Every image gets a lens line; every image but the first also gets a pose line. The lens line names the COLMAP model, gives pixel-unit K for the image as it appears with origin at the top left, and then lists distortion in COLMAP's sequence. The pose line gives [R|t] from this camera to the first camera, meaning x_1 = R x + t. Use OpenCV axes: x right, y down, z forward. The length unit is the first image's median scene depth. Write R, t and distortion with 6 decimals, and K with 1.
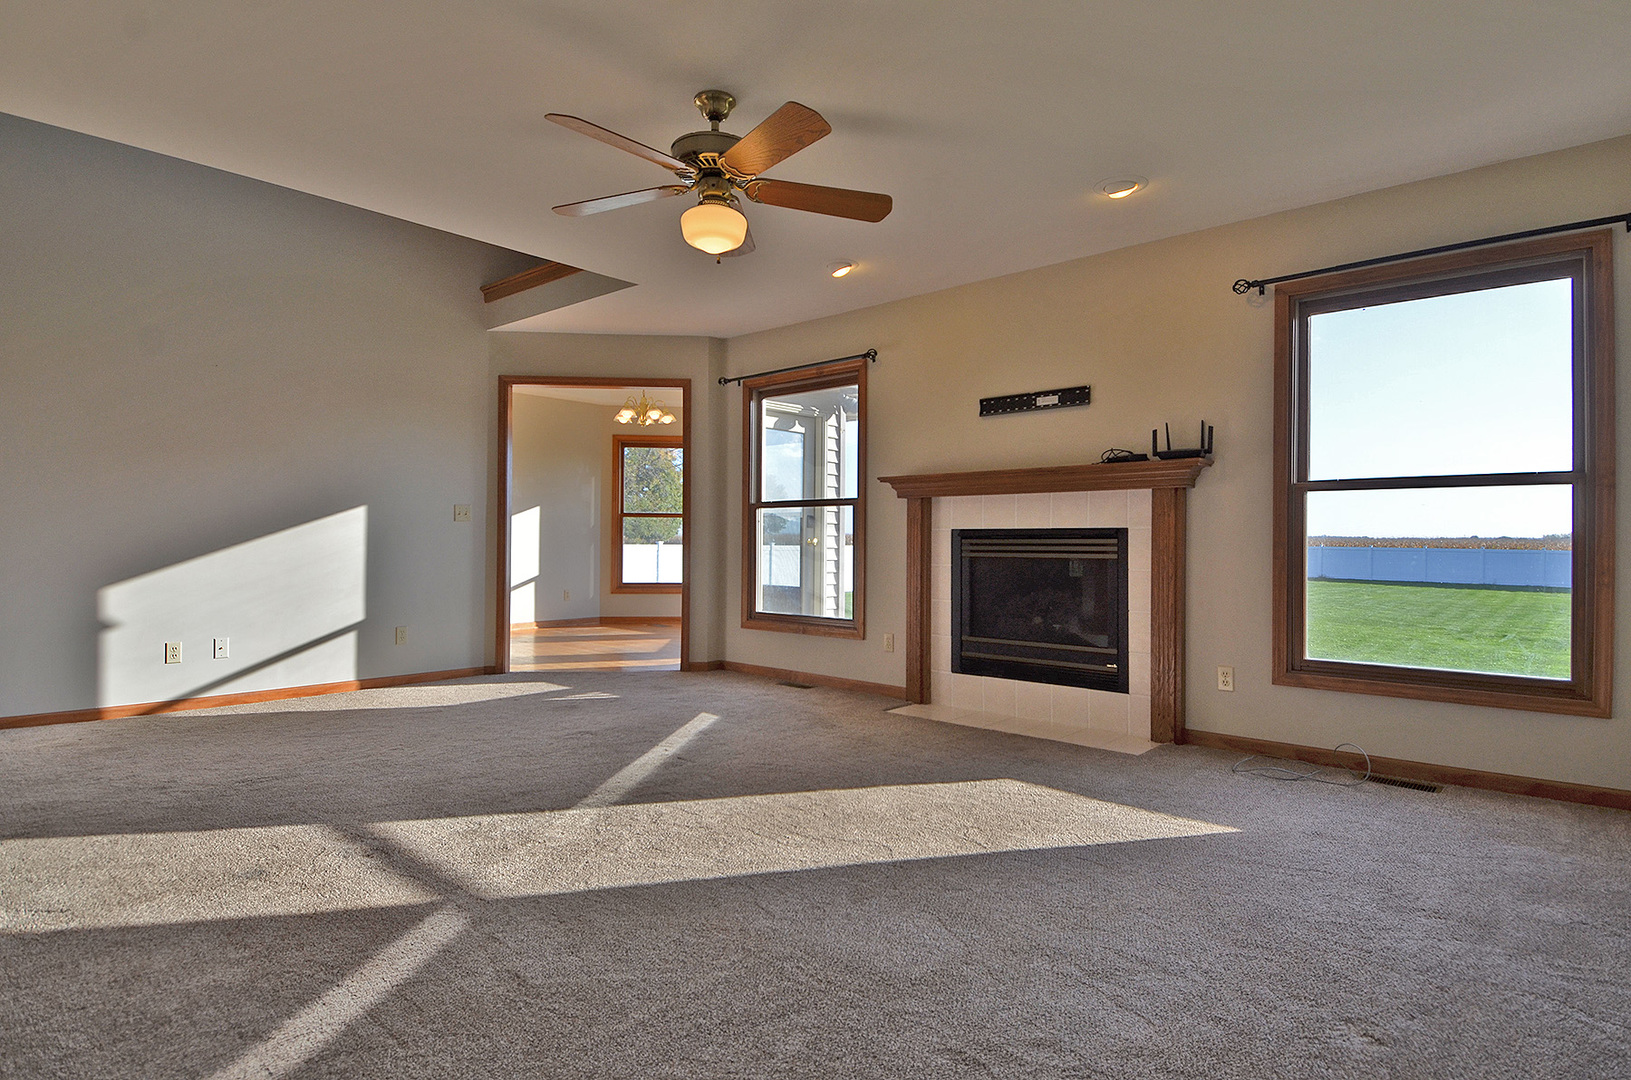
lens RADIAL K [[867.1, 0, 813.8], [0, 867.1, 533.4], [0, 0, 1]] dist [0.045192, -0.047244]
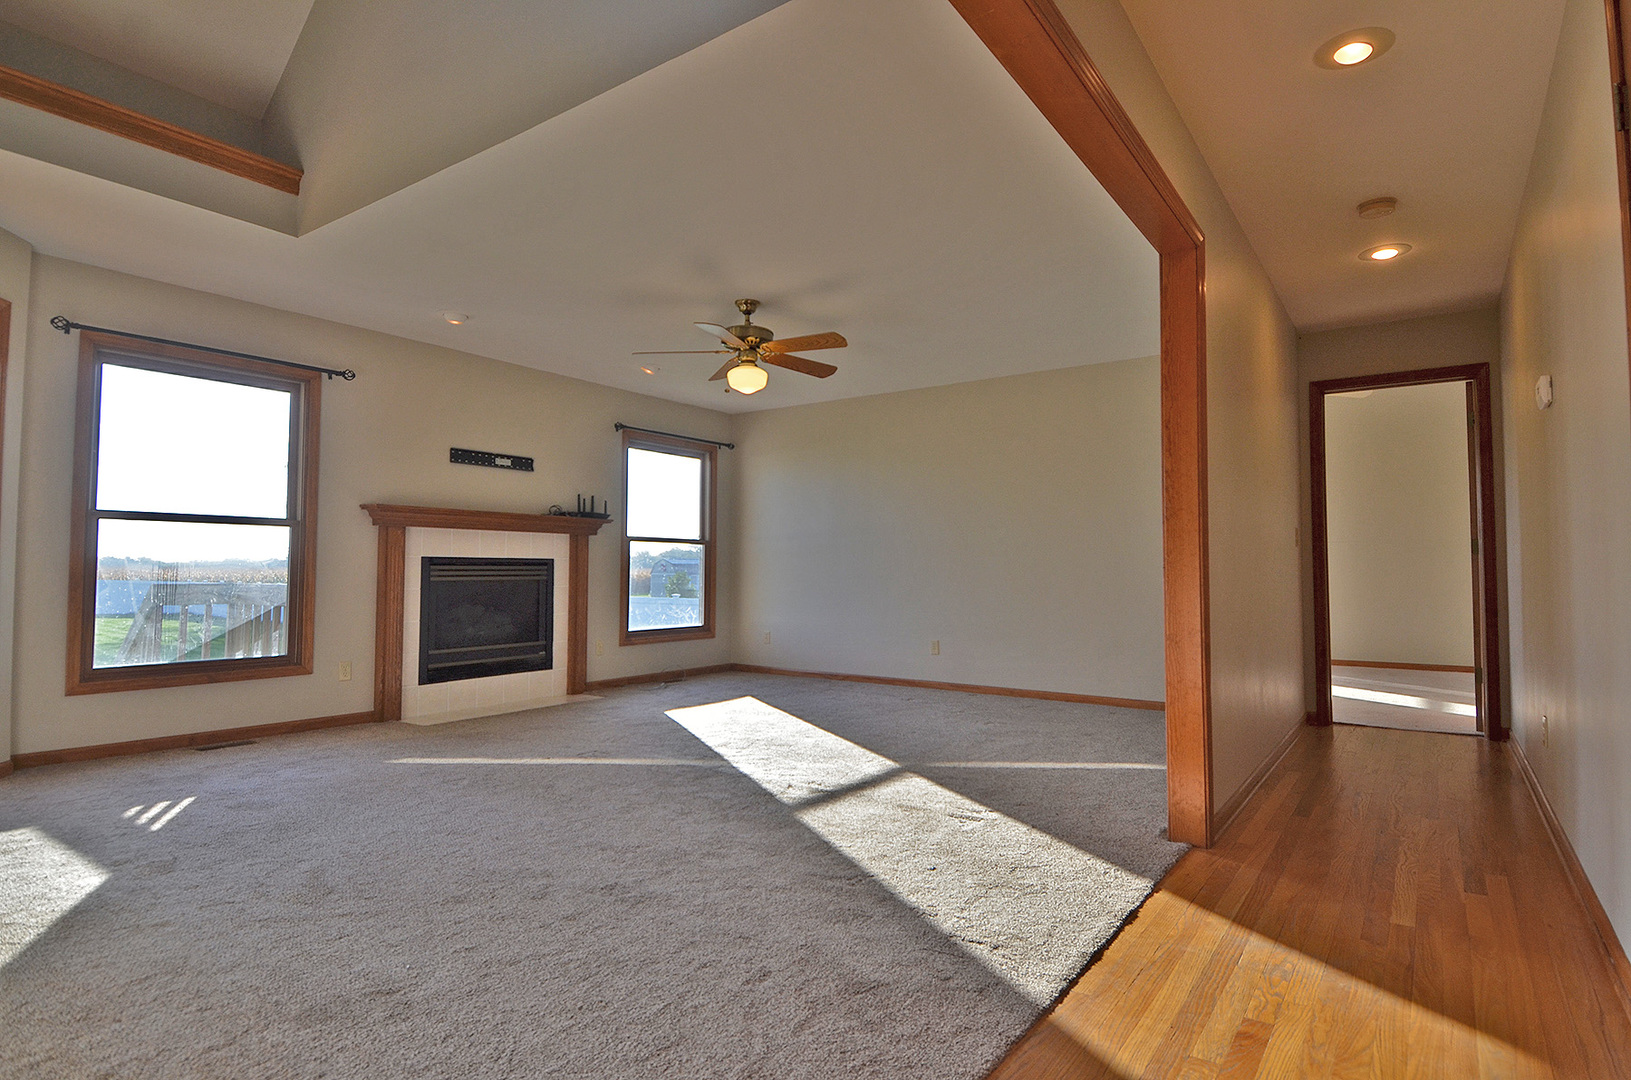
lens RADIAL K [[847.7, 0, 815.6], [0, 847.7, 536.2], [0, 0, 1]] dist [0.045081, -0.047523]
pose [[-0.115213, 0.040017, 0.992534, -1.050836], [-0.009630, 0.999096, -0.041400, 0.010207], [-0.993294, -0.014328, -0.114723, 0.656680]]
